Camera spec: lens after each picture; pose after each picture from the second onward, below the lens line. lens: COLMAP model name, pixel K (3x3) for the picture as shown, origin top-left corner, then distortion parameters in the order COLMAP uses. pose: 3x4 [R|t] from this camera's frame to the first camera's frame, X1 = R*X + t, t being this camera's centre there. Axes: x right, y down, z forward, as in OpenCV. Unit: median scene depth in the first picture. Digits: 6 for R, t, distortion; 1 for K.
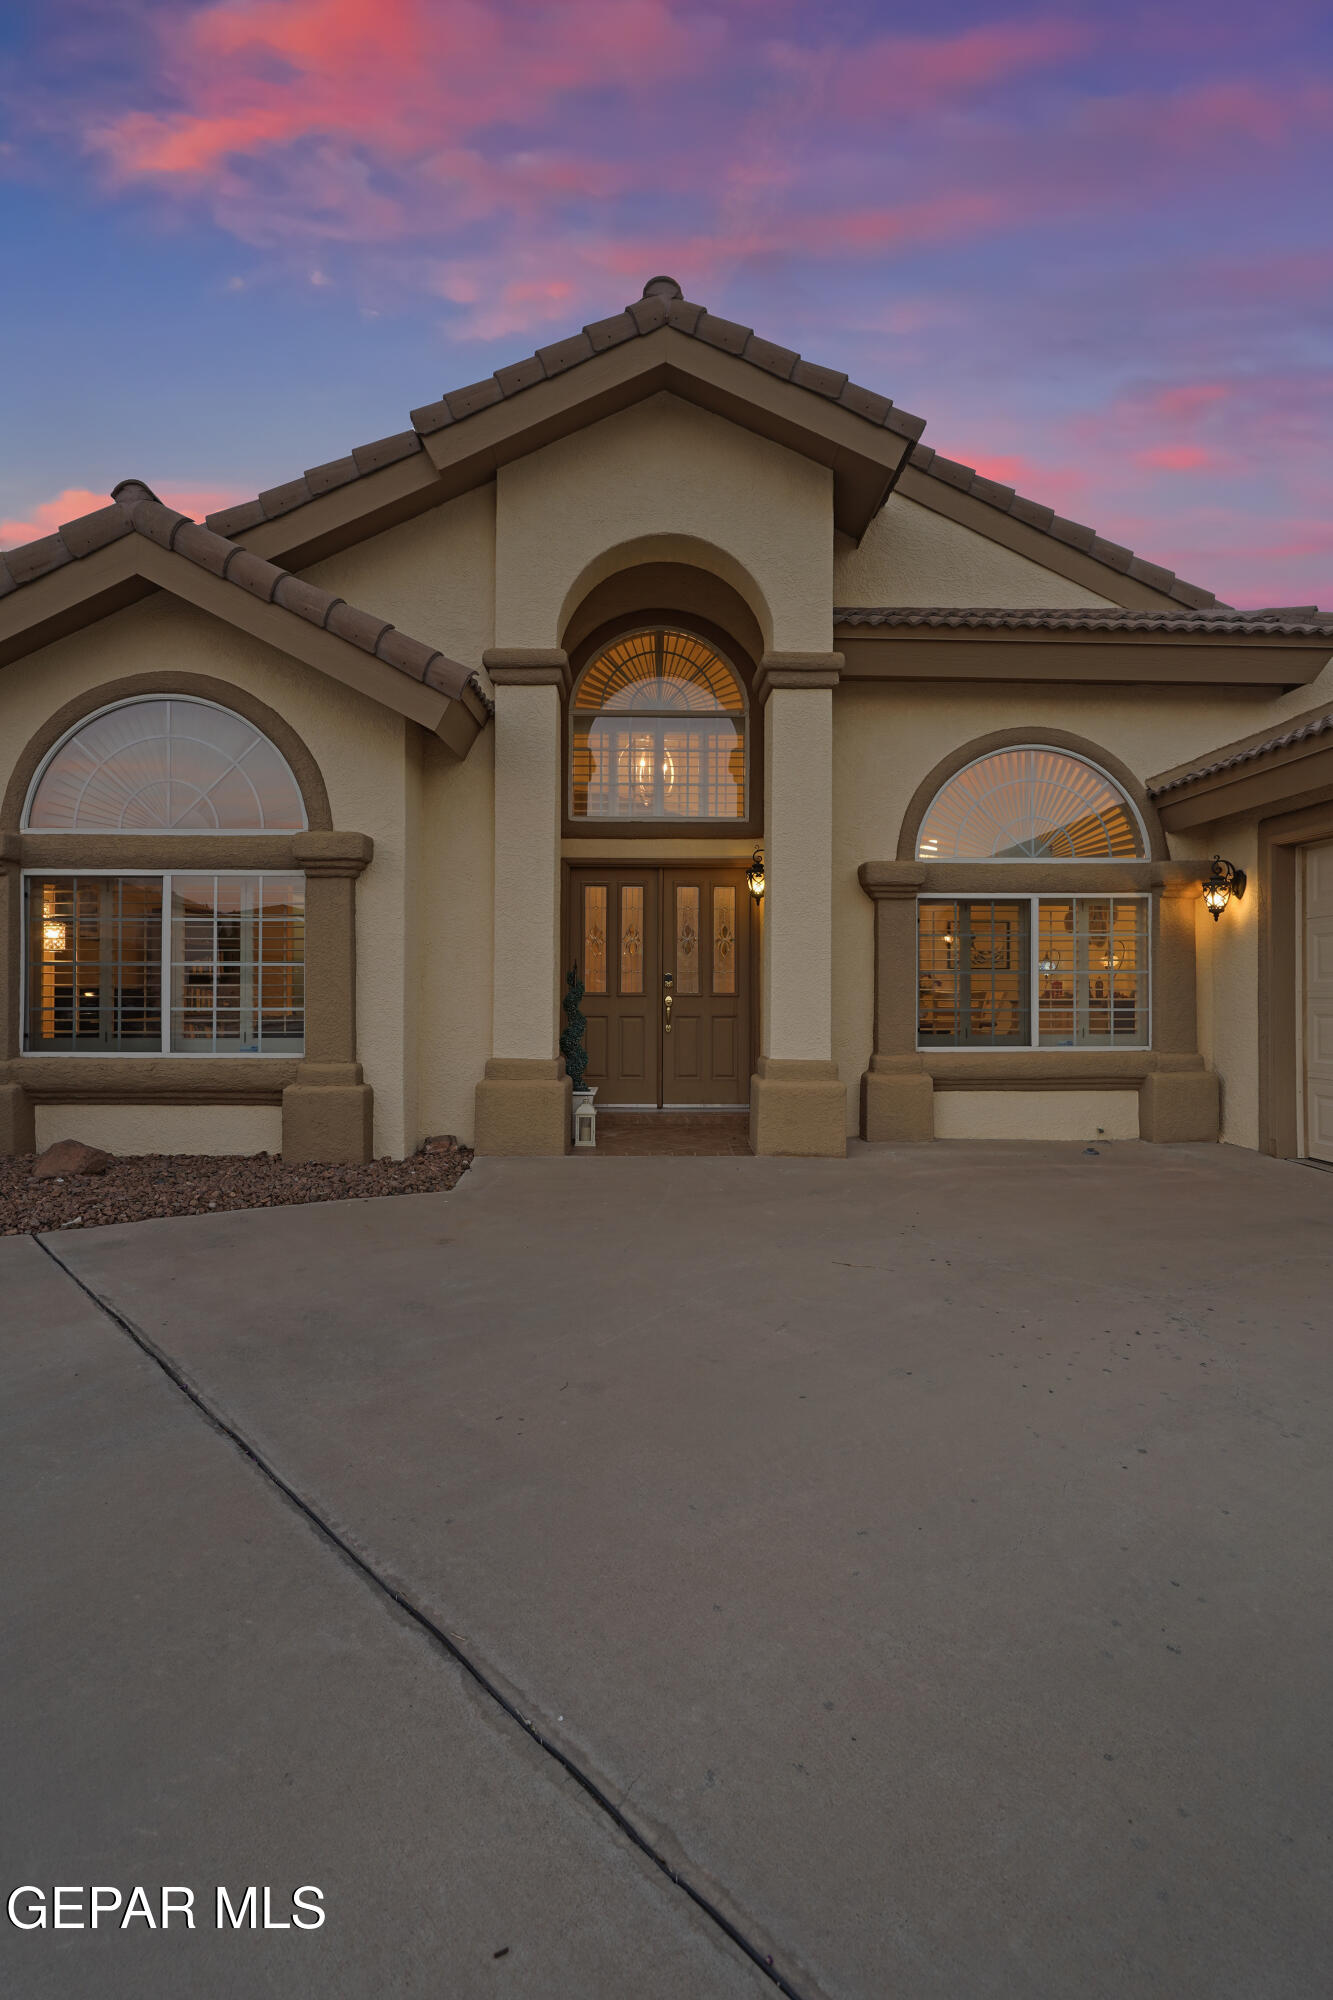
lens RADIAL K [[965.3, 0, 658.5], [0, 965.3, 984.8], [0, 0, 1]] dist [-0.003038, 0.000200]
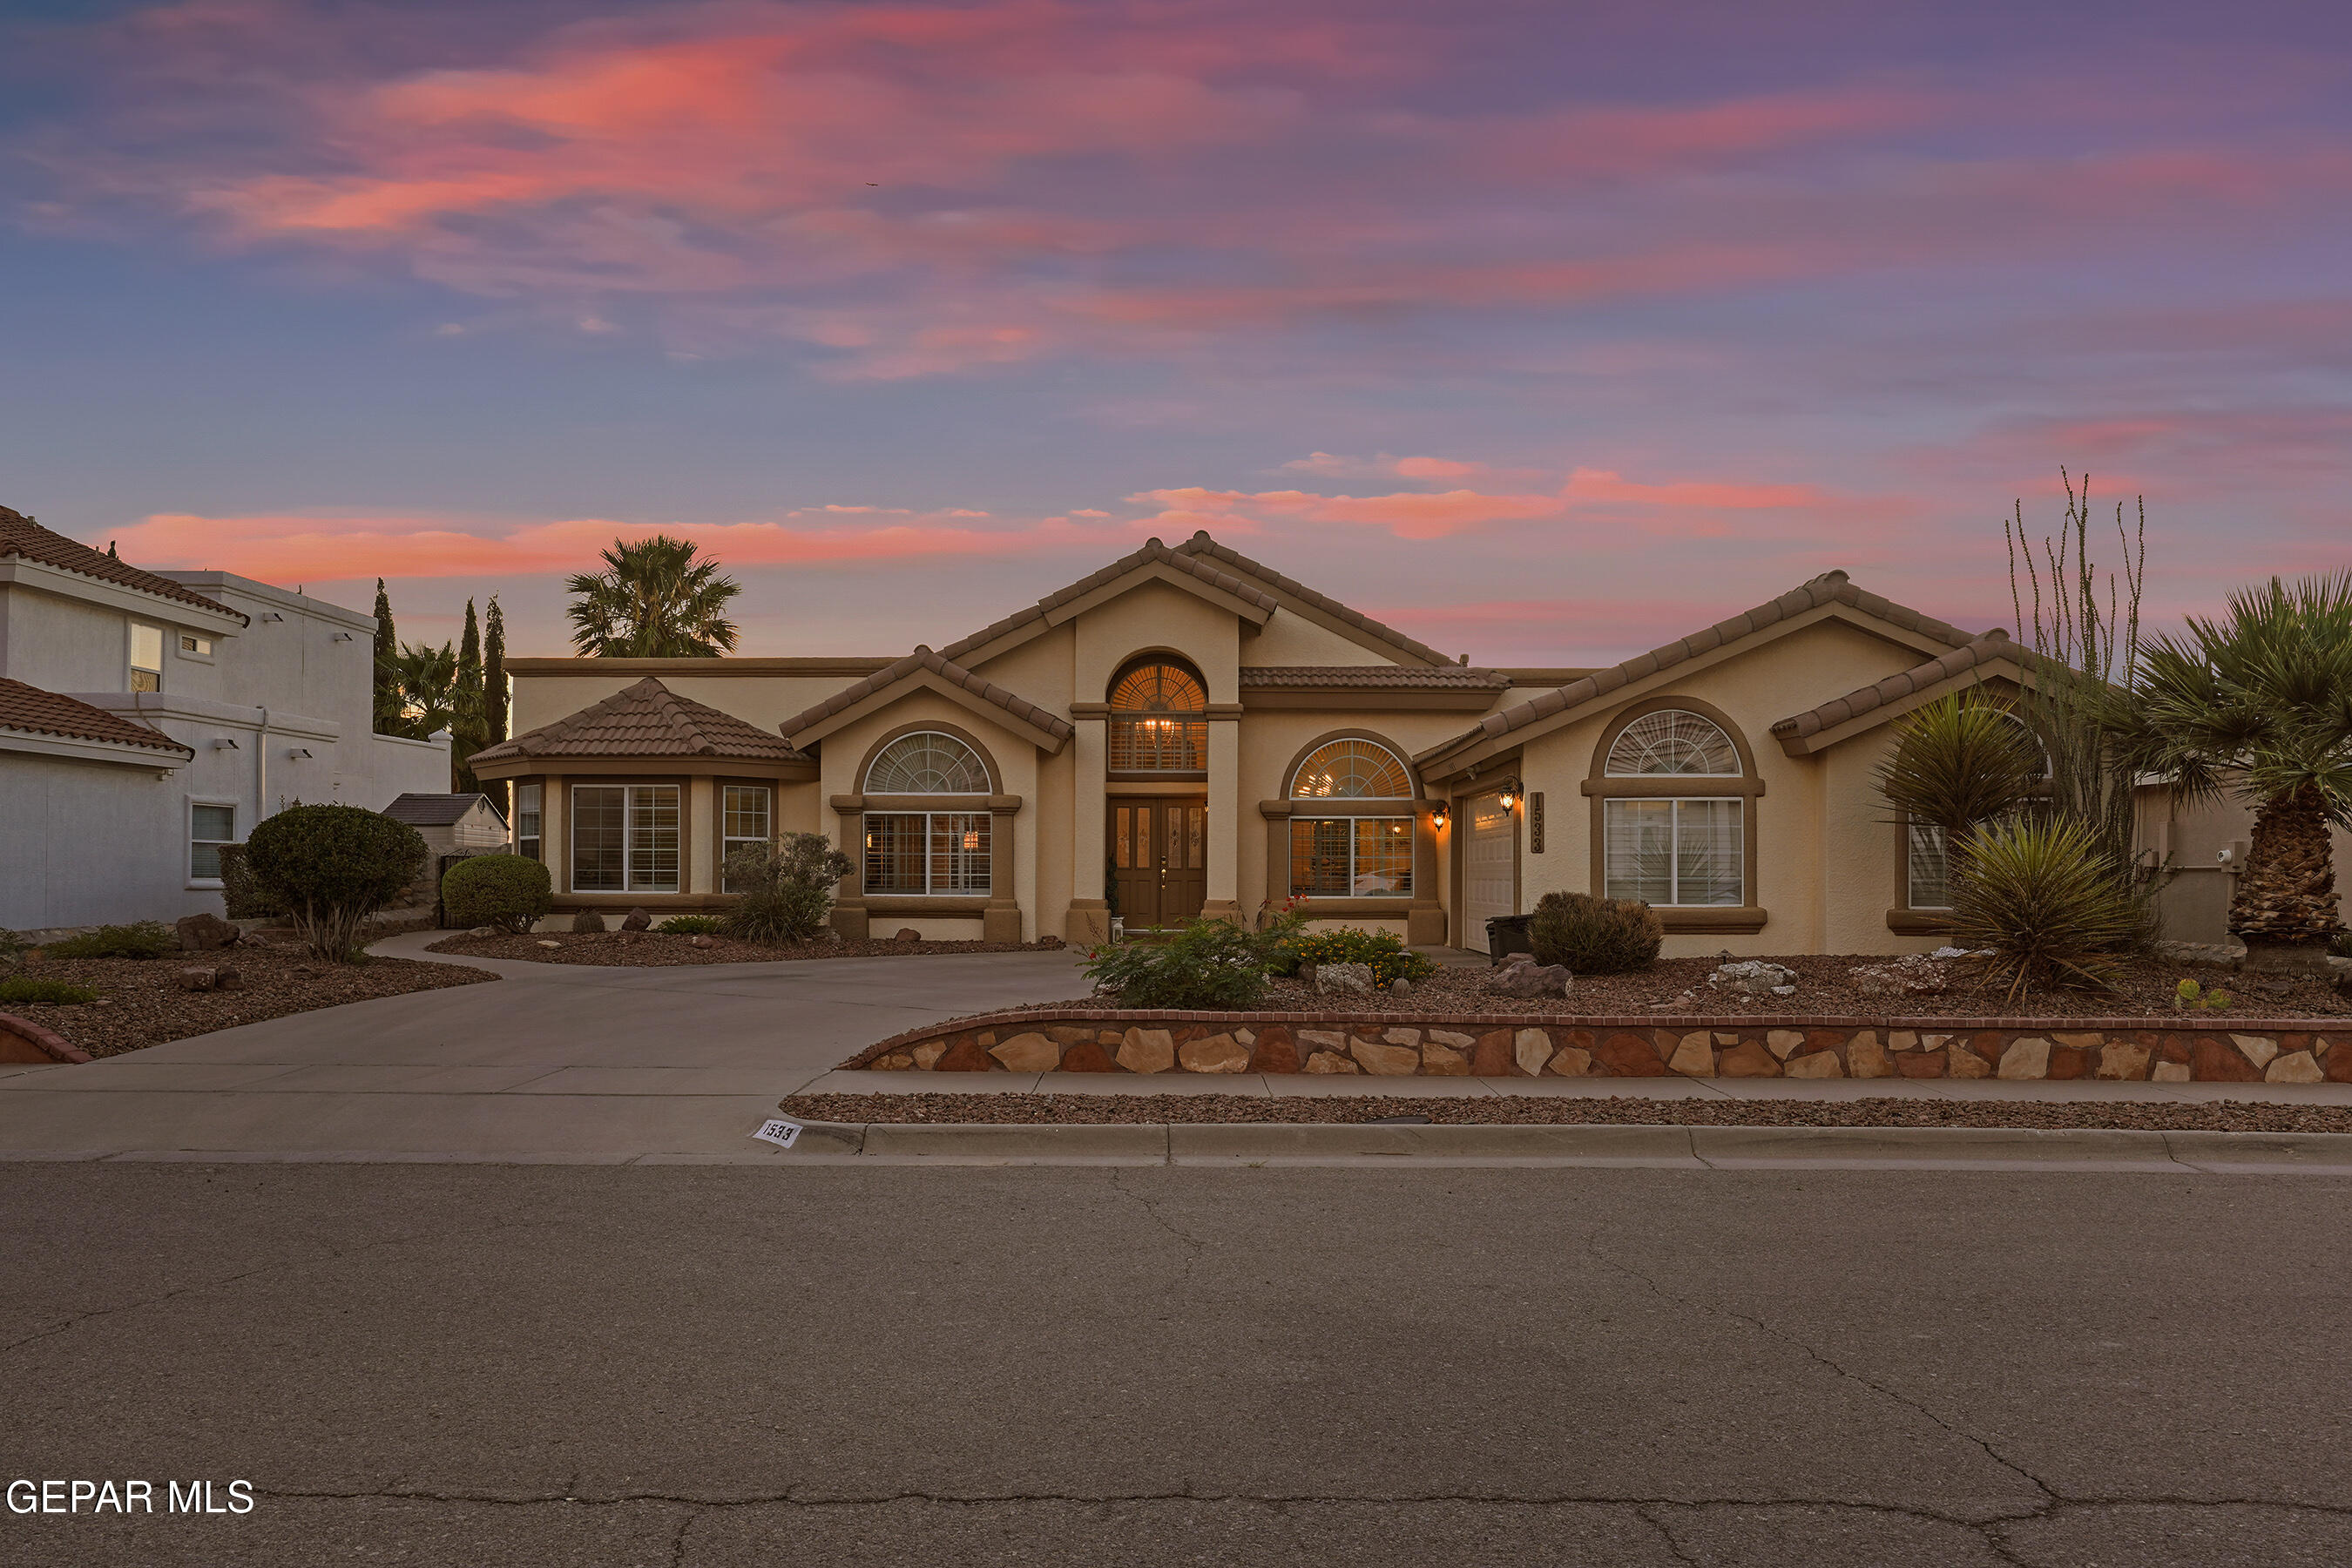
lens RADIAL K [[1684.7, 0, 1175.0], [0, 1684.7, 868.2], [0, 0, 1]] dist [0.005014, 0.007915]
pose [[0.999323, 0.002422, -0.036722, 0.177963], [-0.002037, 0.999943, 0.010519, -0.028874], [0.036746, -0.010437, 0.999270, -2.593013]]
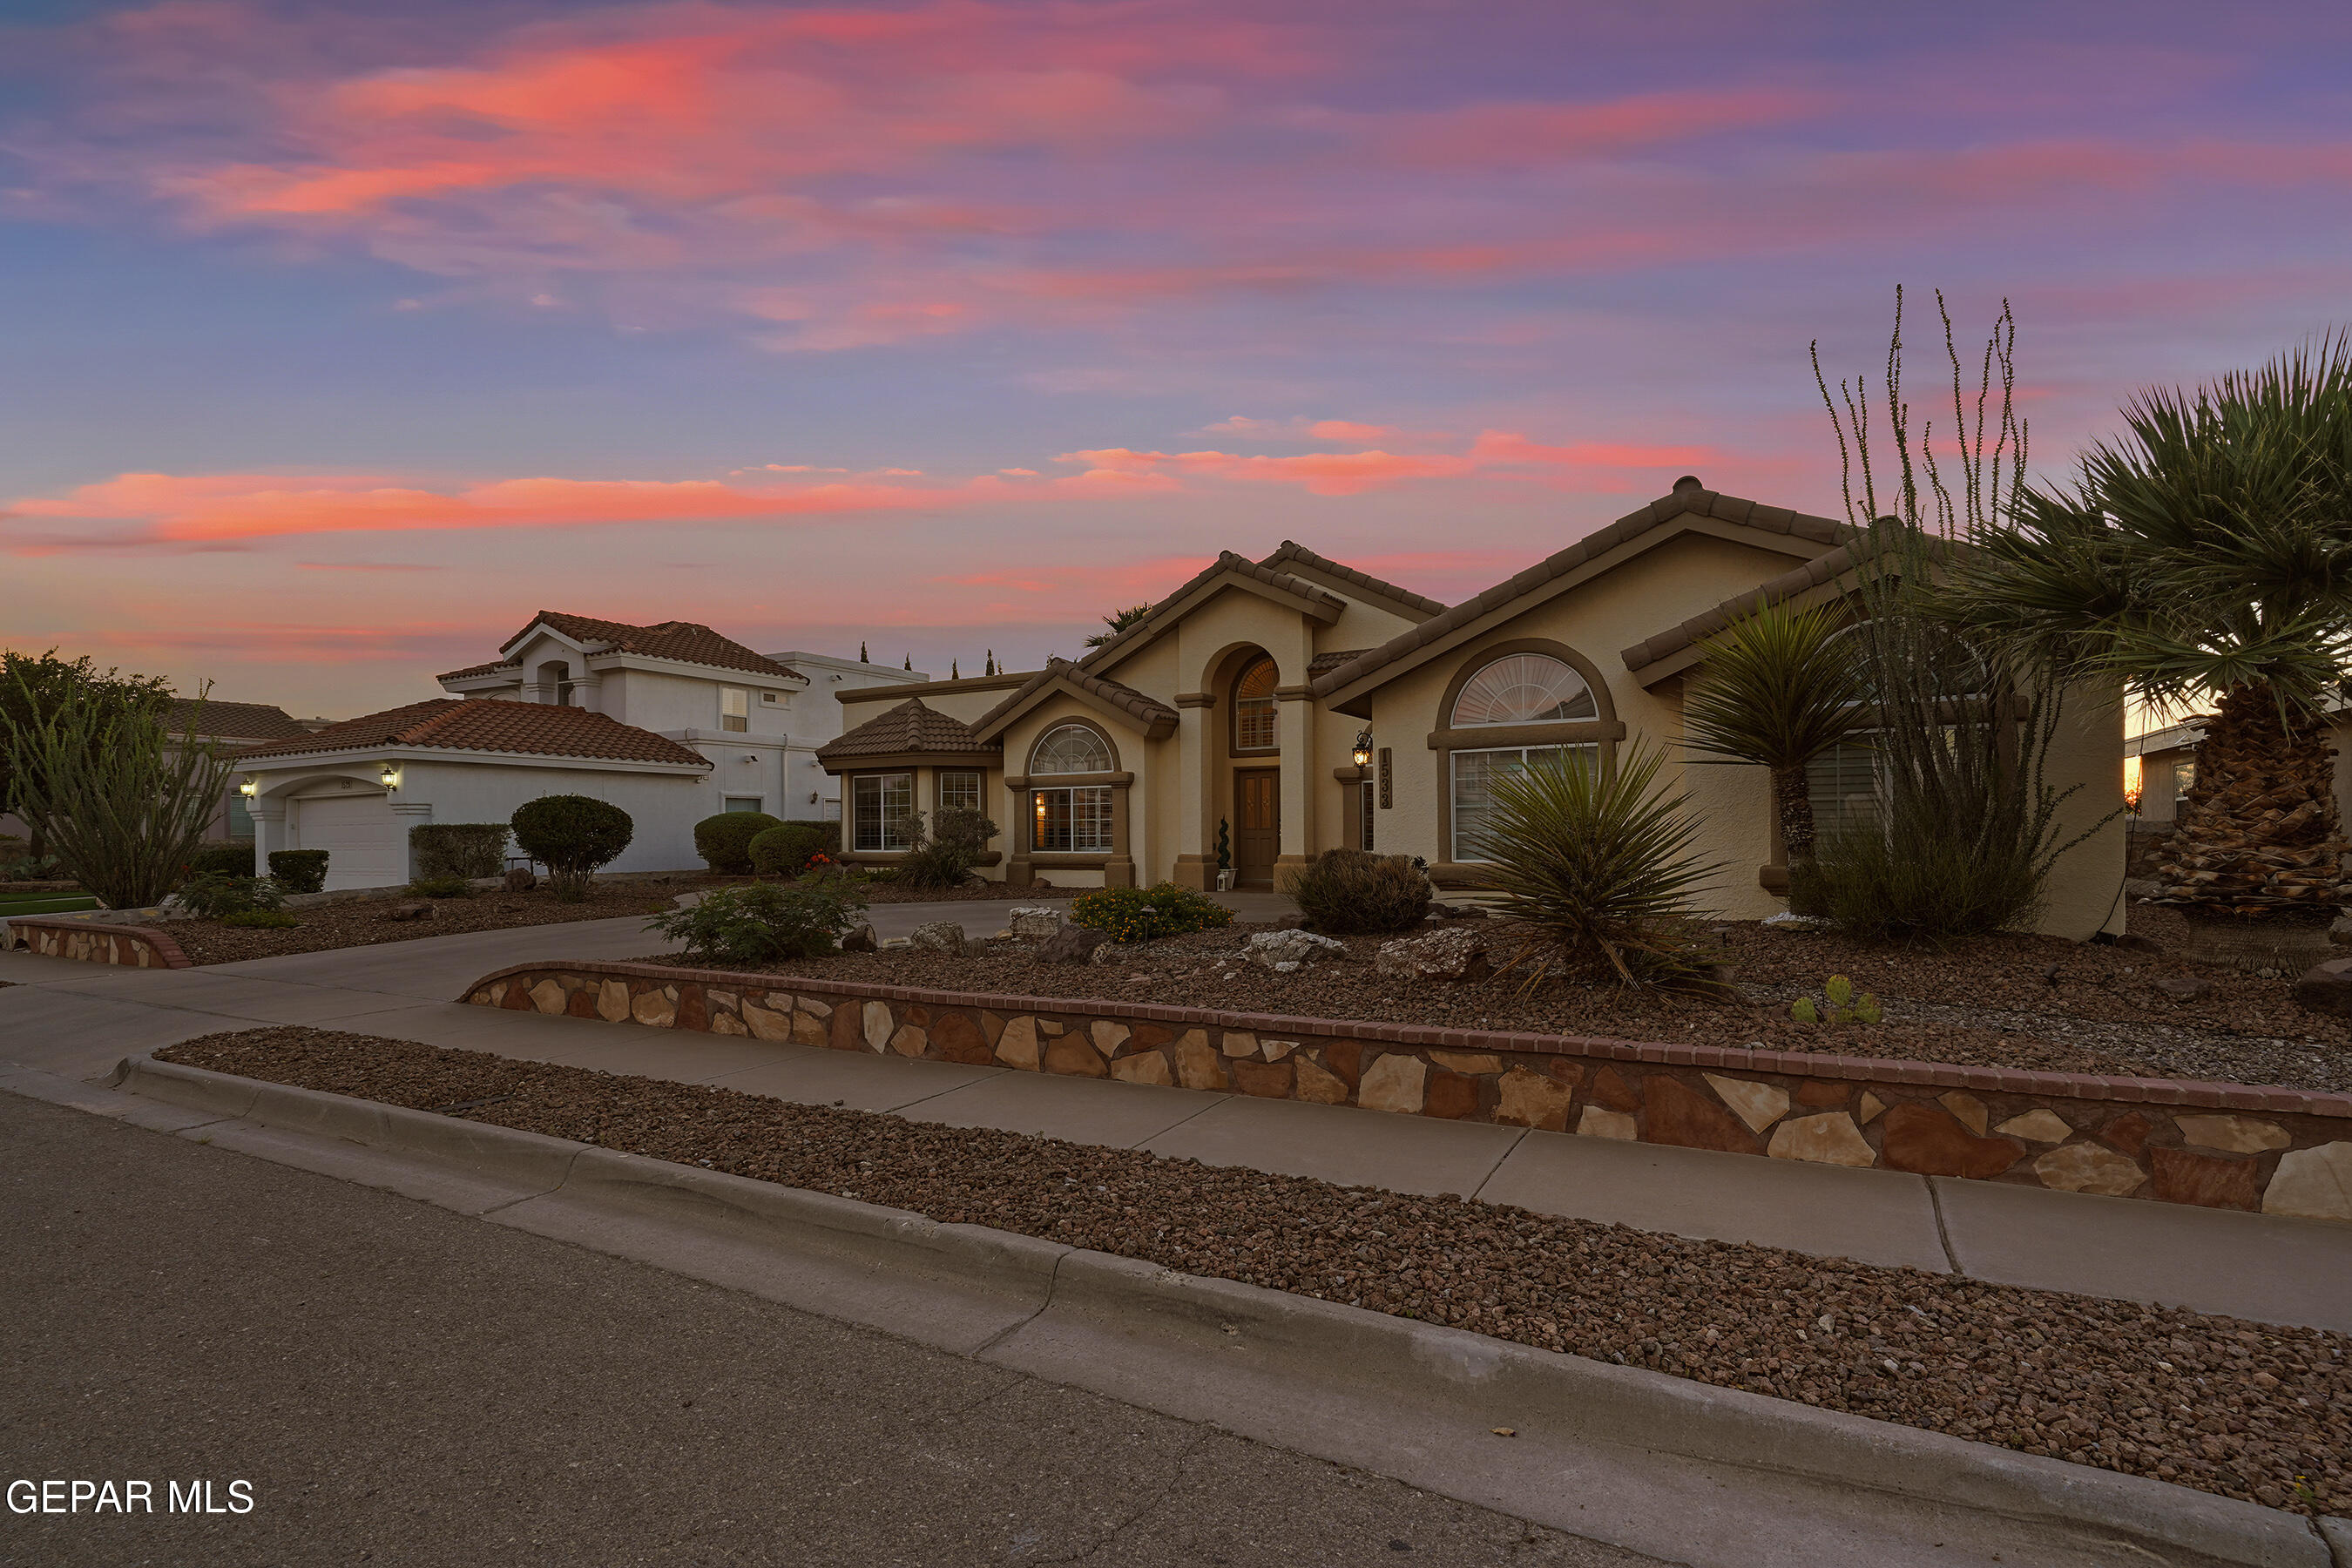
lens RADIAL K [[1135.2, 0, 1176.1], [0, 1135.2, 832.3], [0, 0, 1]] dist [-0.003038, 0.000200]
pose [[0.863583, -0.010462, -0.504098, 1.315602], [0.017492, 0.999805, 0.009216, -0.009958], [0.503903, -0.016776, 0.863597, -1.584511]]
